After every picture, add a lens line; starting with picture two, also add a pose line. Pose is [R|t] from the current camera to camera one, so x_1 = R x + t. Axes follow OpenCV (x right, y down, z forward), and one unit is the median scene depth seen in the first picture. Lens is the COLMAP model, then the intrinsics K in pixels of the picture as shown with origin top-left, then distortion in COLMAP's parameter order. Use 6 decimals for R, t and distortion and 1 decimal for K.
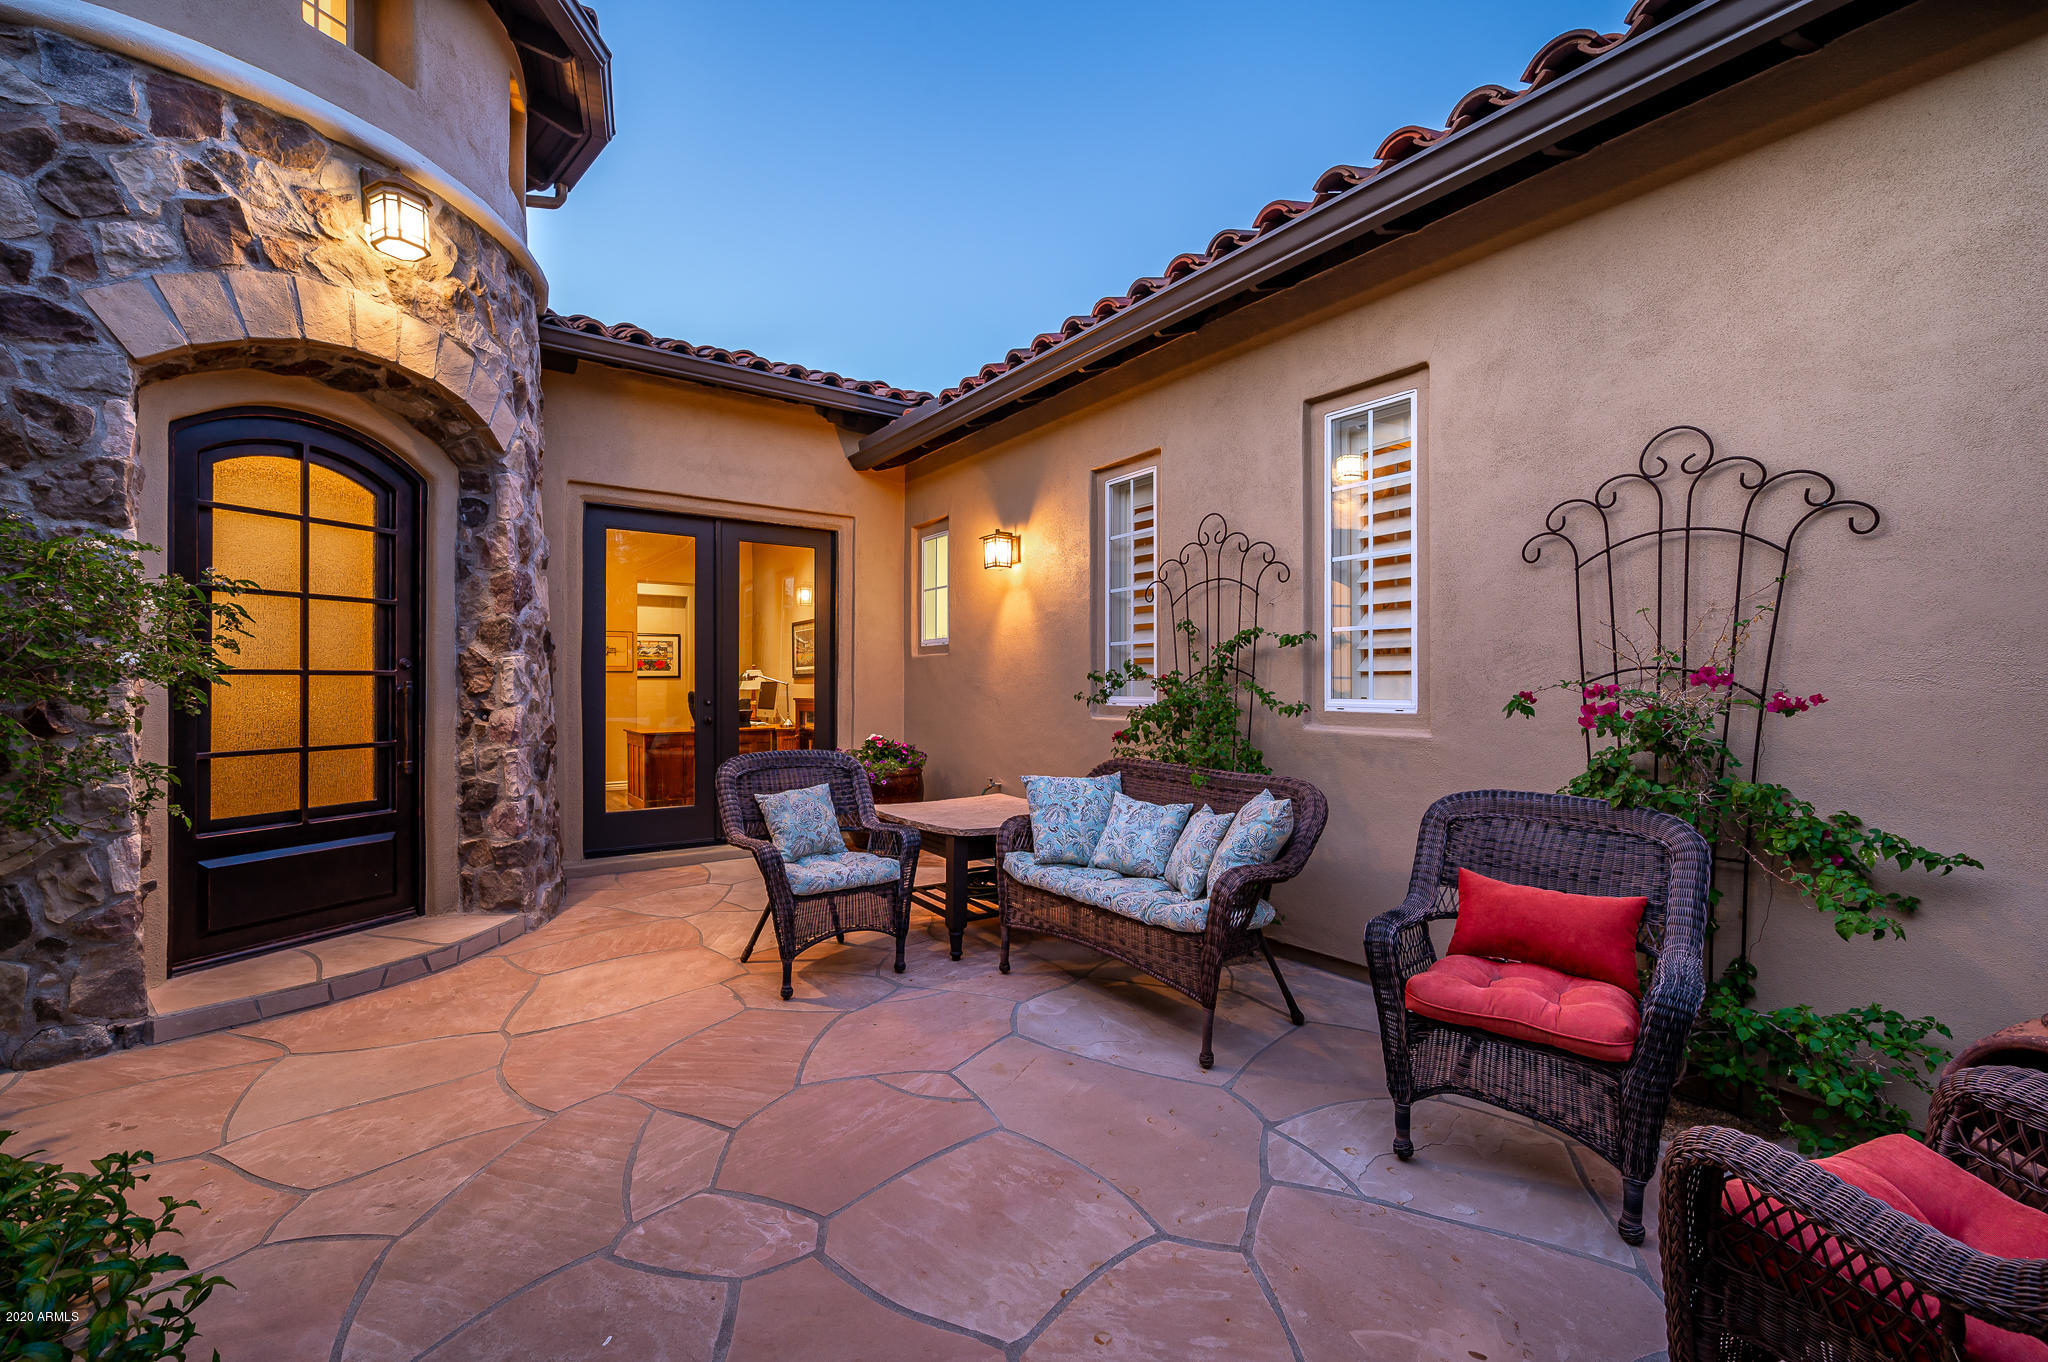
lens RADIAL K [[853.8, 0, 1027.3], [0, 853.8, 681.8], [0, 0, 1]] dist [-0.002256, 0.000481]
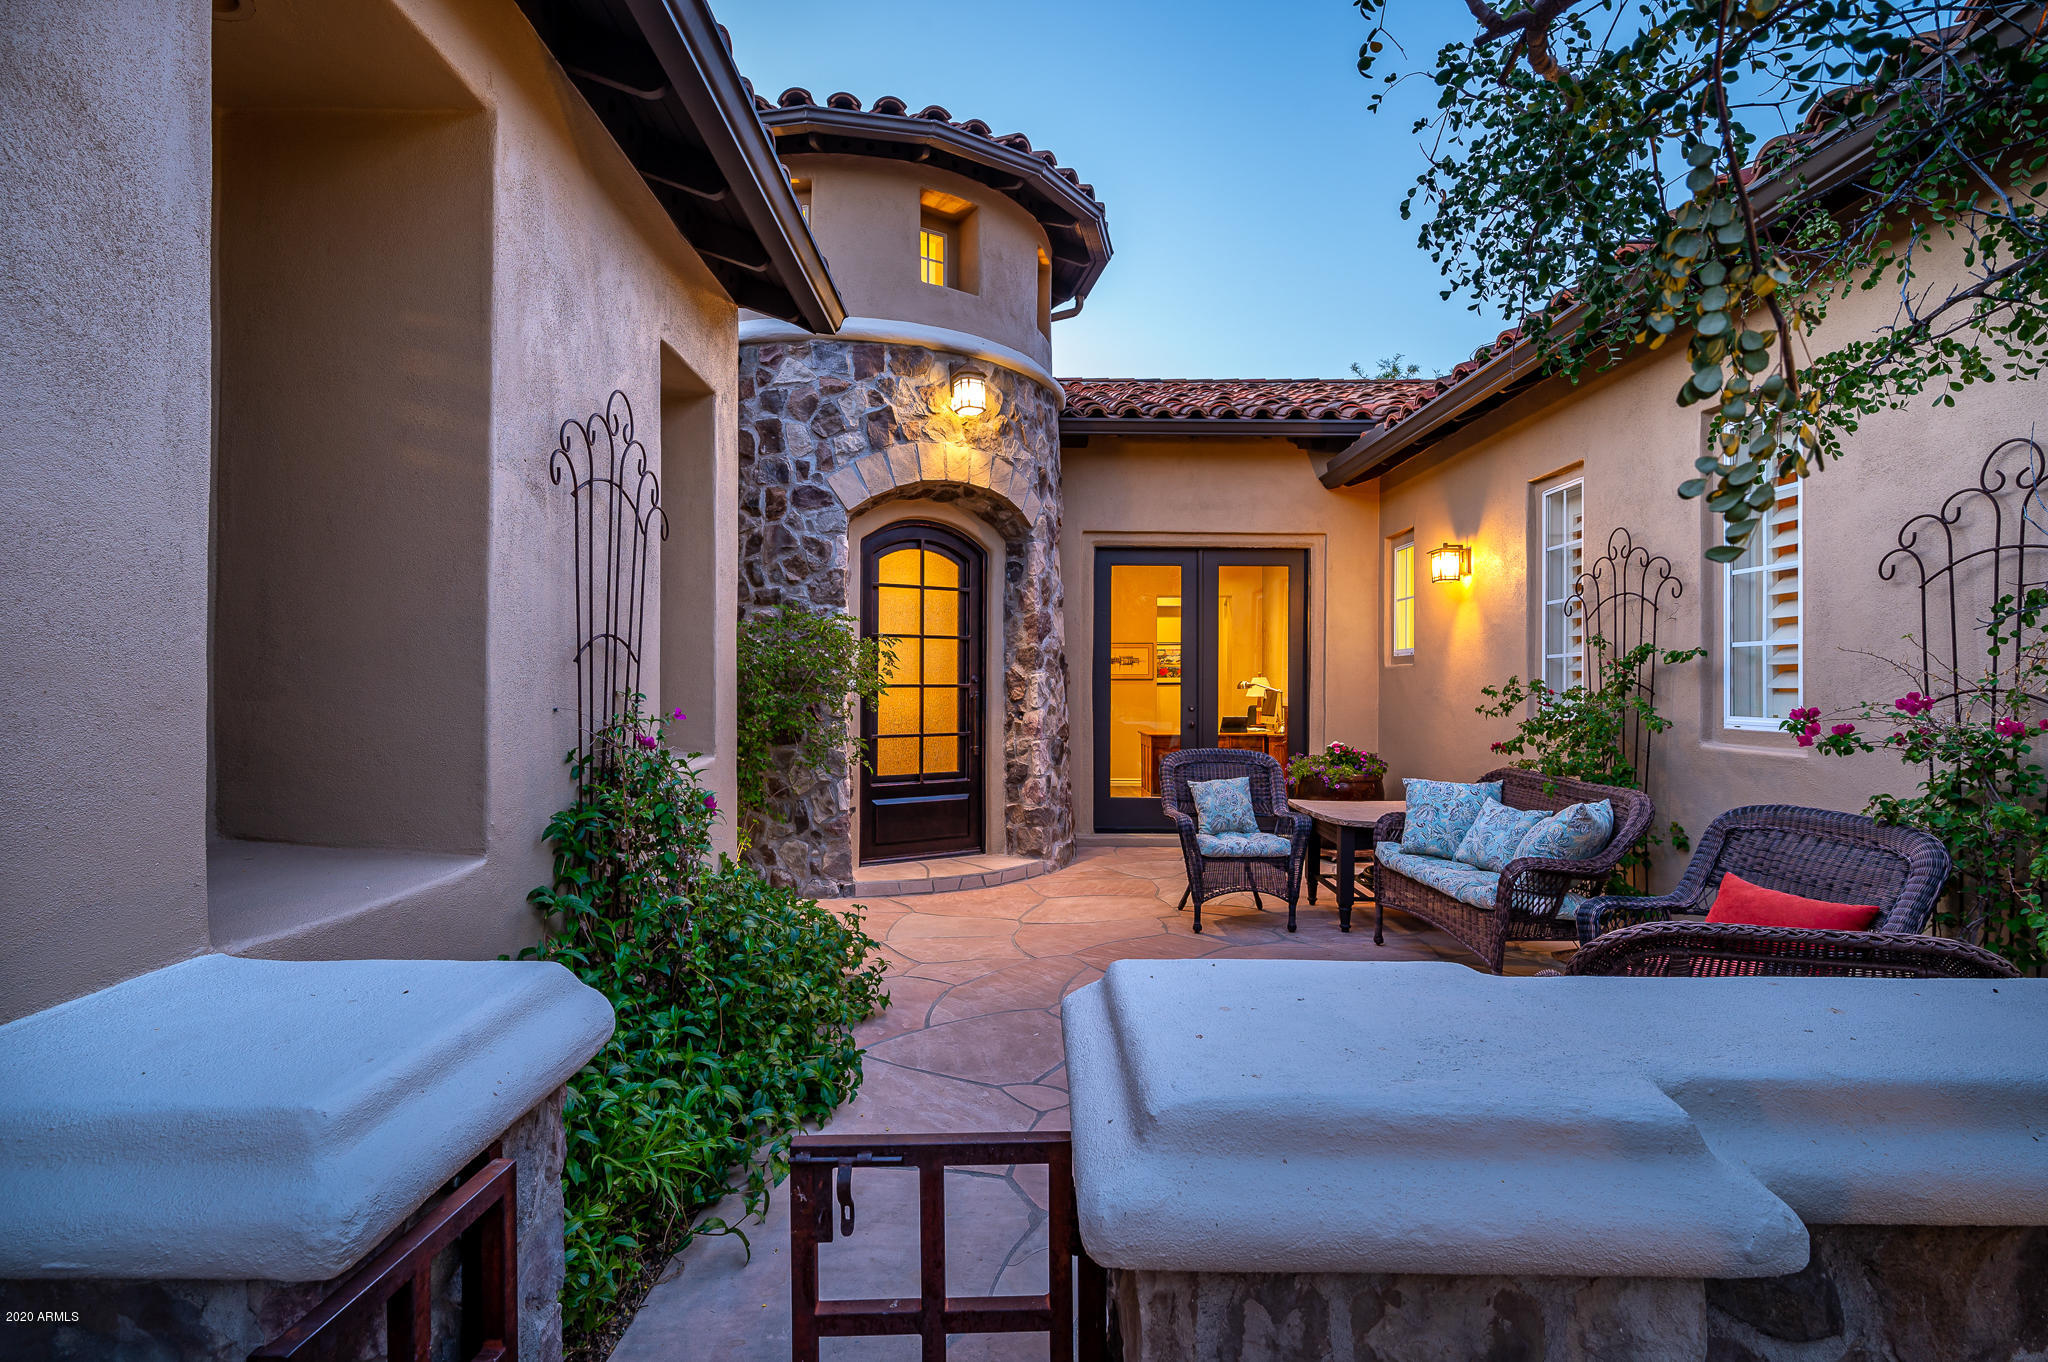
lens RADIAL K [[1005.0, 0, 1021.6], [0, 1005.0, 681.2], [0, 0, 1]] dist [0.003762, -0.001874]
pose [[0.820804, 0.000258, -0.571210, 0.341848], [-0.002064, 0.999995, -0.002515, -0.015037], [0.571207, 0.003244, 0.820800, -0.392667]]
